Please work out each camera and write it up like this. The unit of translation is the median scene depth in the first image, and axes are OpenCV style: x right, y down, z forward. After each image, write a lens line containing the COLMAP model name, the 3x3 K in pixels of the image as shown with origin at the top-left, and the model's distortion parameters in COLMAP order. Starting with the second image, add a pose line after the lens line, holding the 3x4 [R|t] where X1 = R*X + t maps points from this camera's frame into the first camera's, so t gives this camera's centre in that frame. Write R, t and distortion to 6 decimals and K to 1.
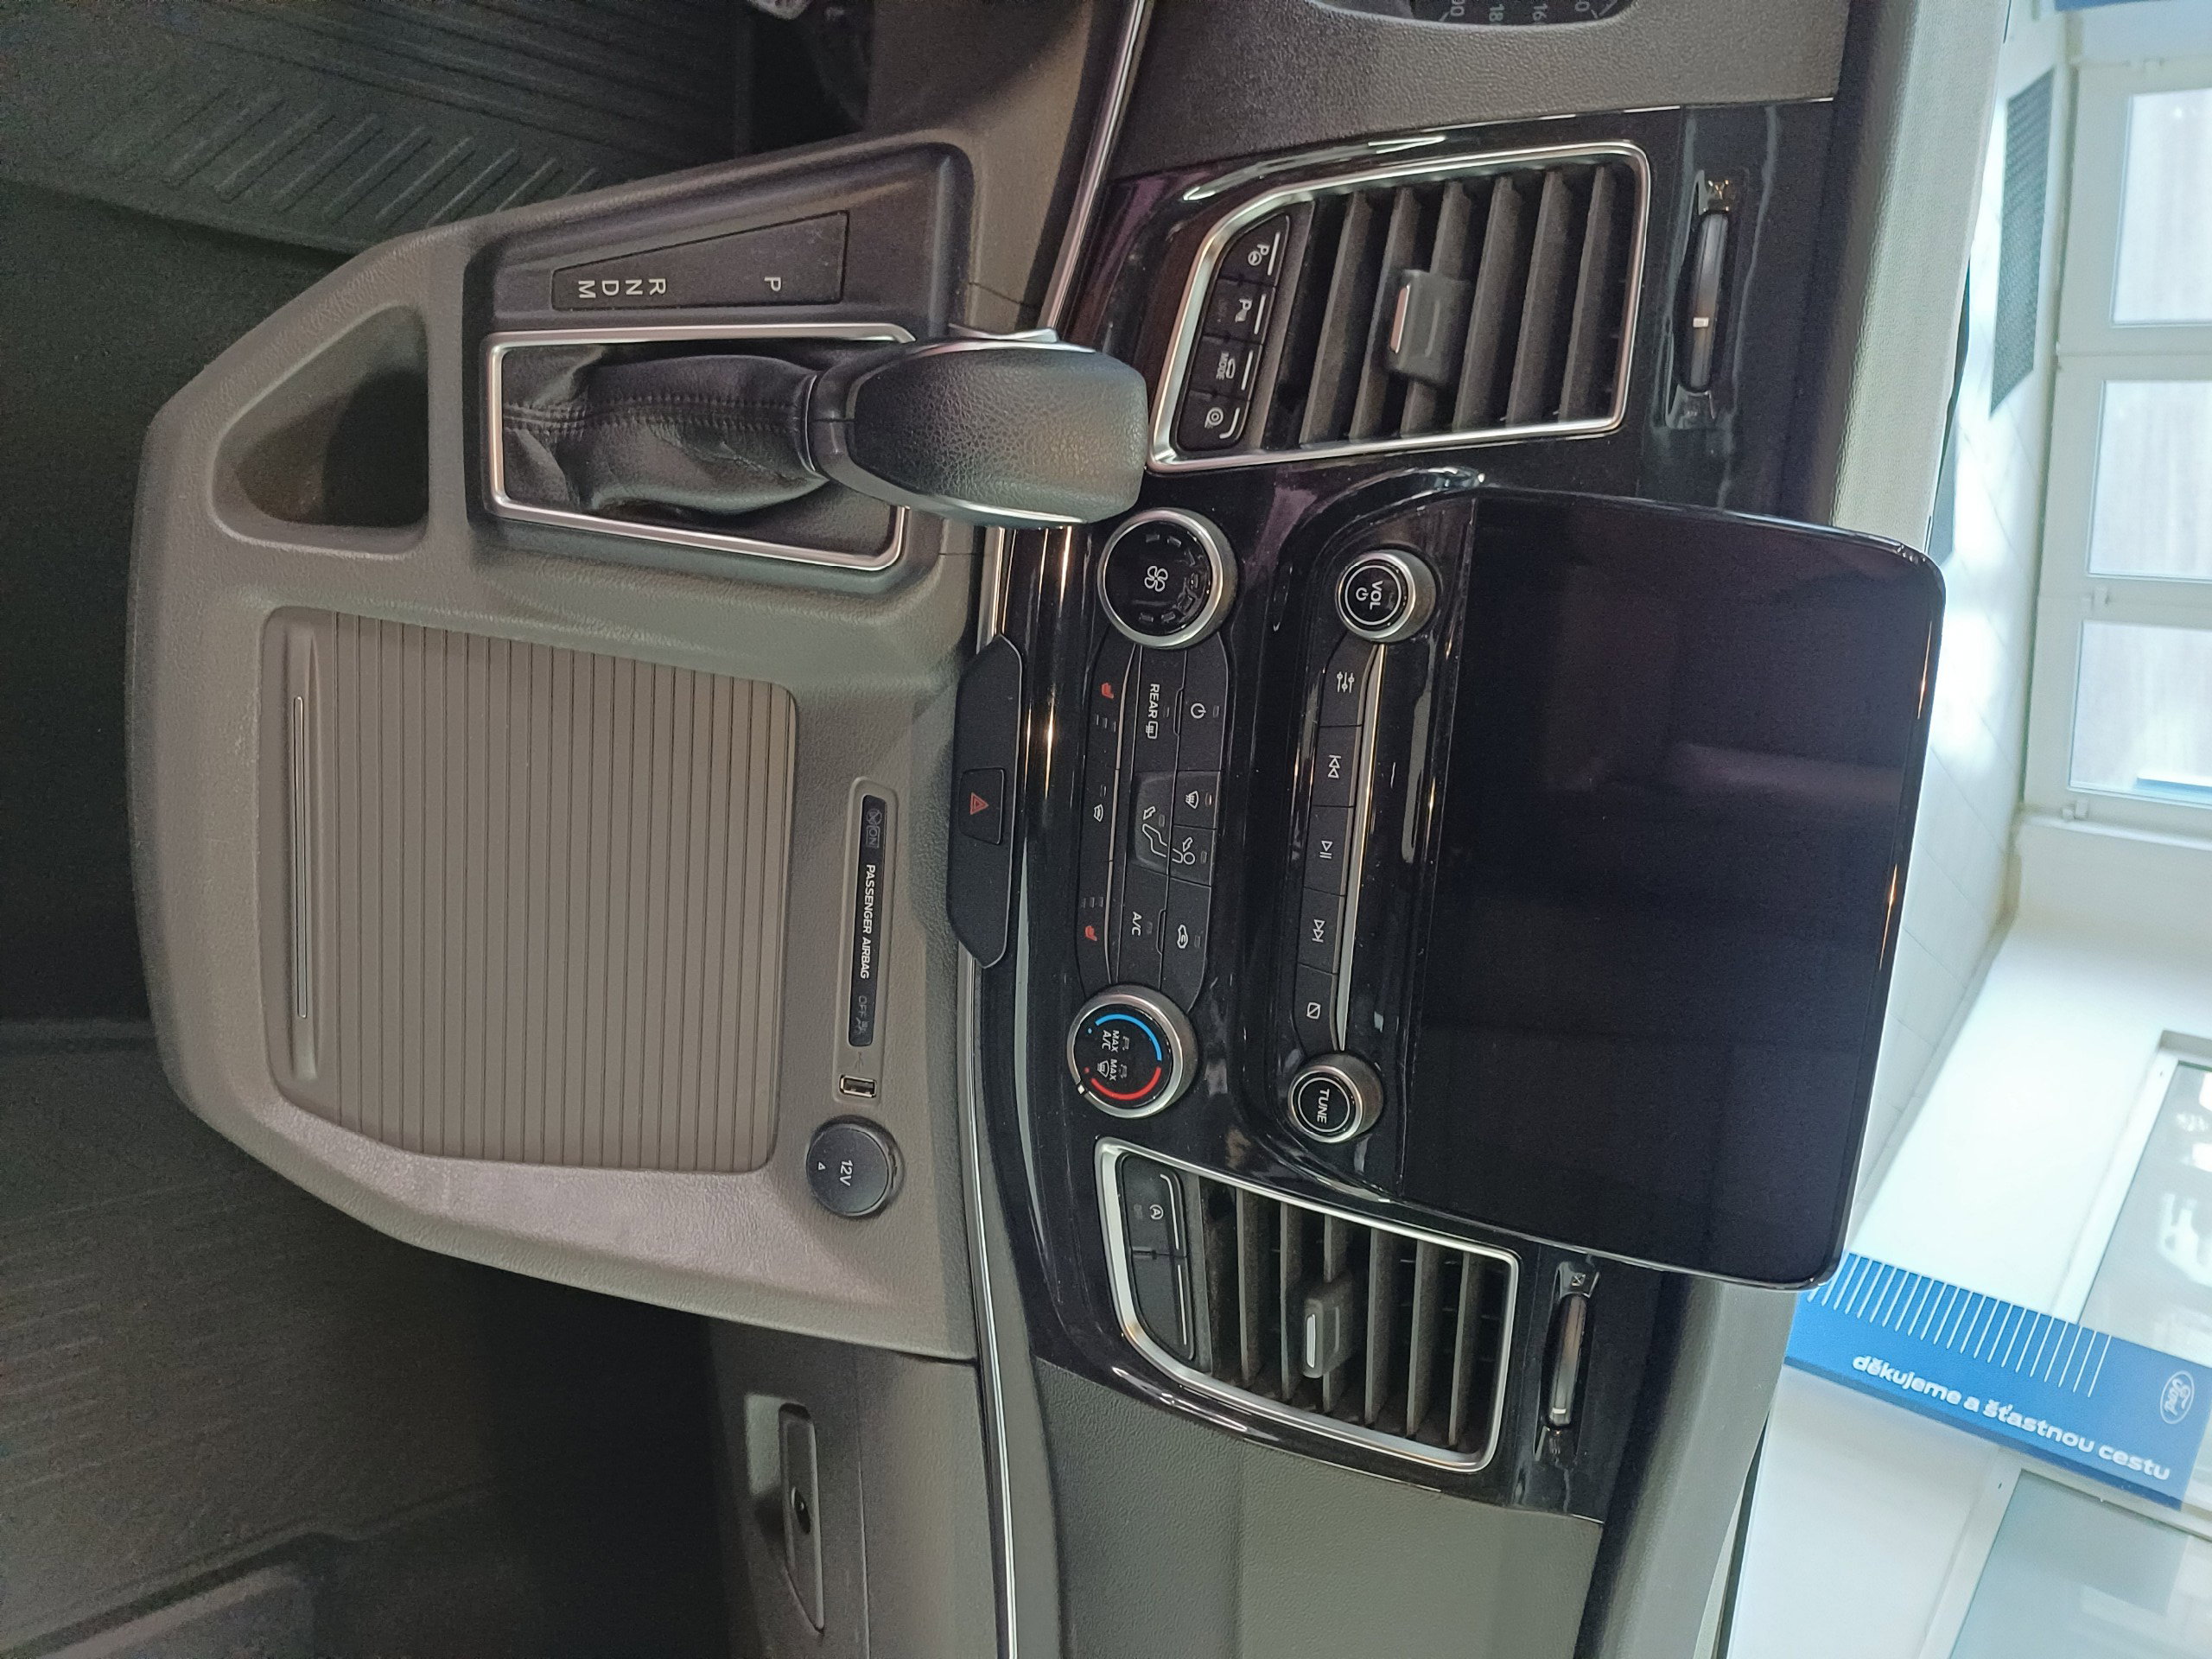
lens RADIAL K [[1629.6, 0, 1165.6], [0, 1629.6, 831.3], [0, 0, 1]] dist [0.053325, -0.048563]
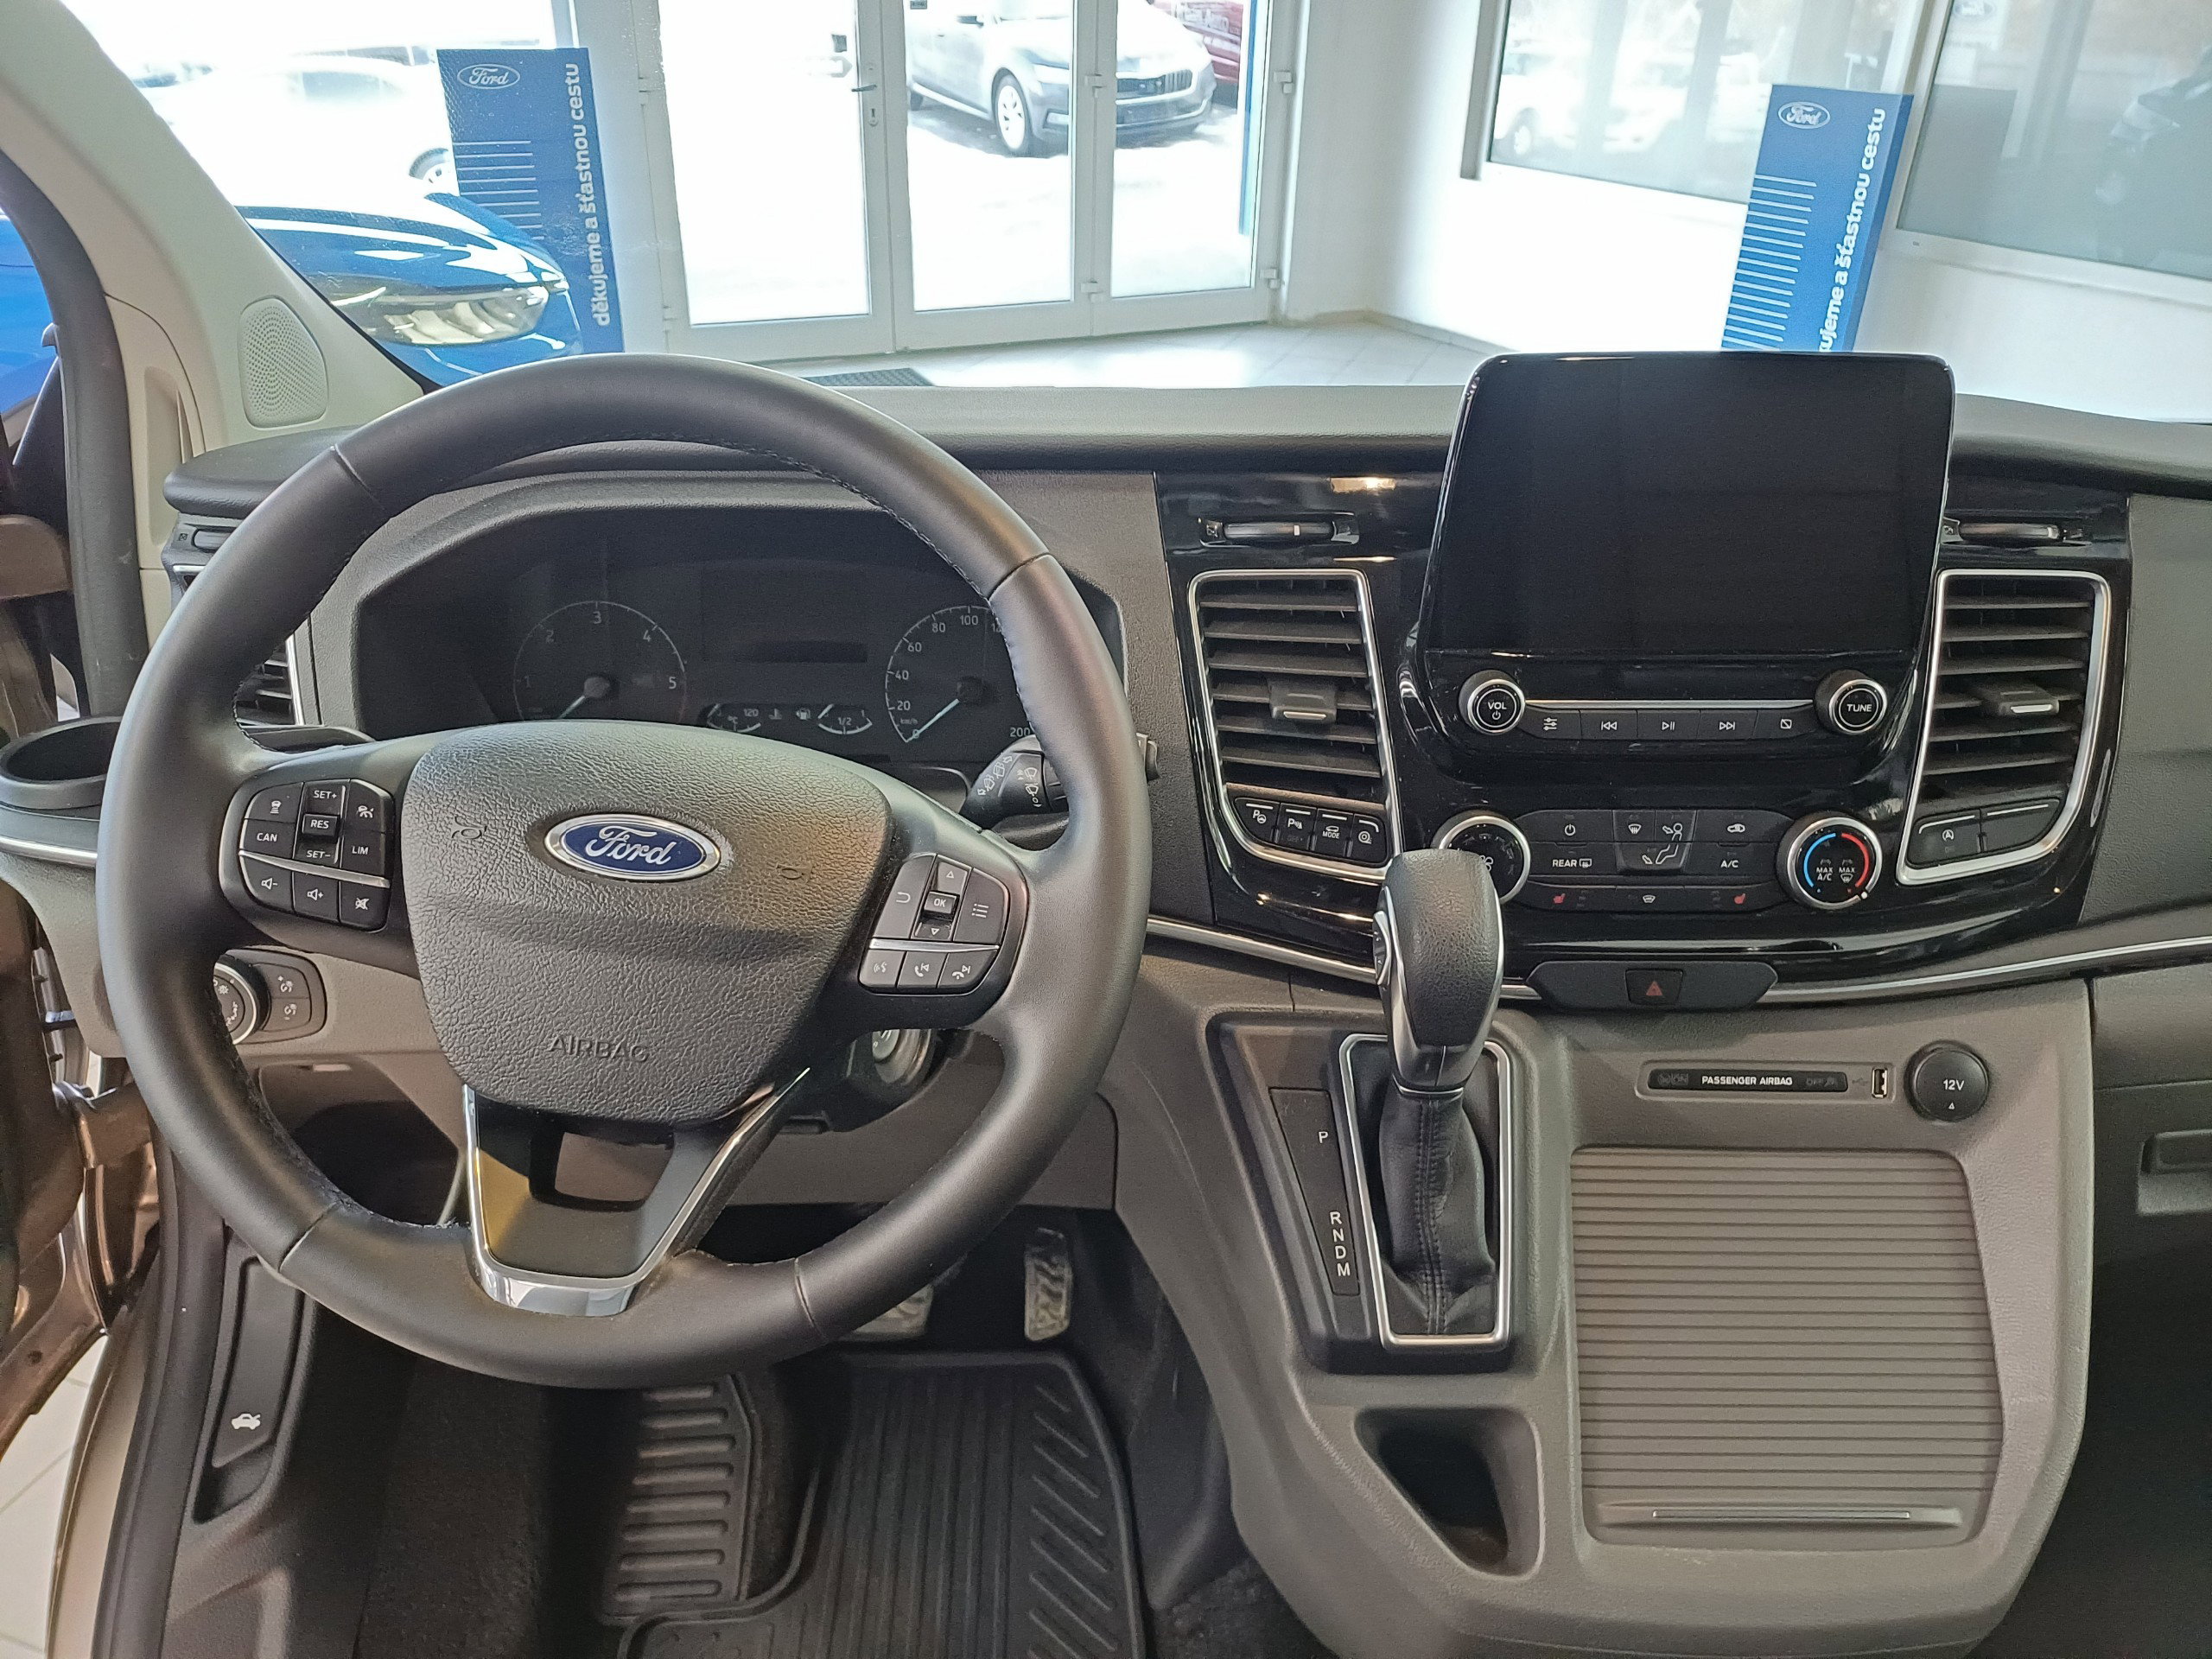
lens RADIAL K [[1629.6, 0, 1023.8], [0, 1629.6, 768.9], [0, 0, 1]] dist [0.053325, -0.048563]
pose [[-0.070186, -0.971914, 0.224625, -0.211063], [0.982247, -0.106606, -0.154354, -0.309658], [0.173966, 0.209804, 0.962143, -0.468509]]
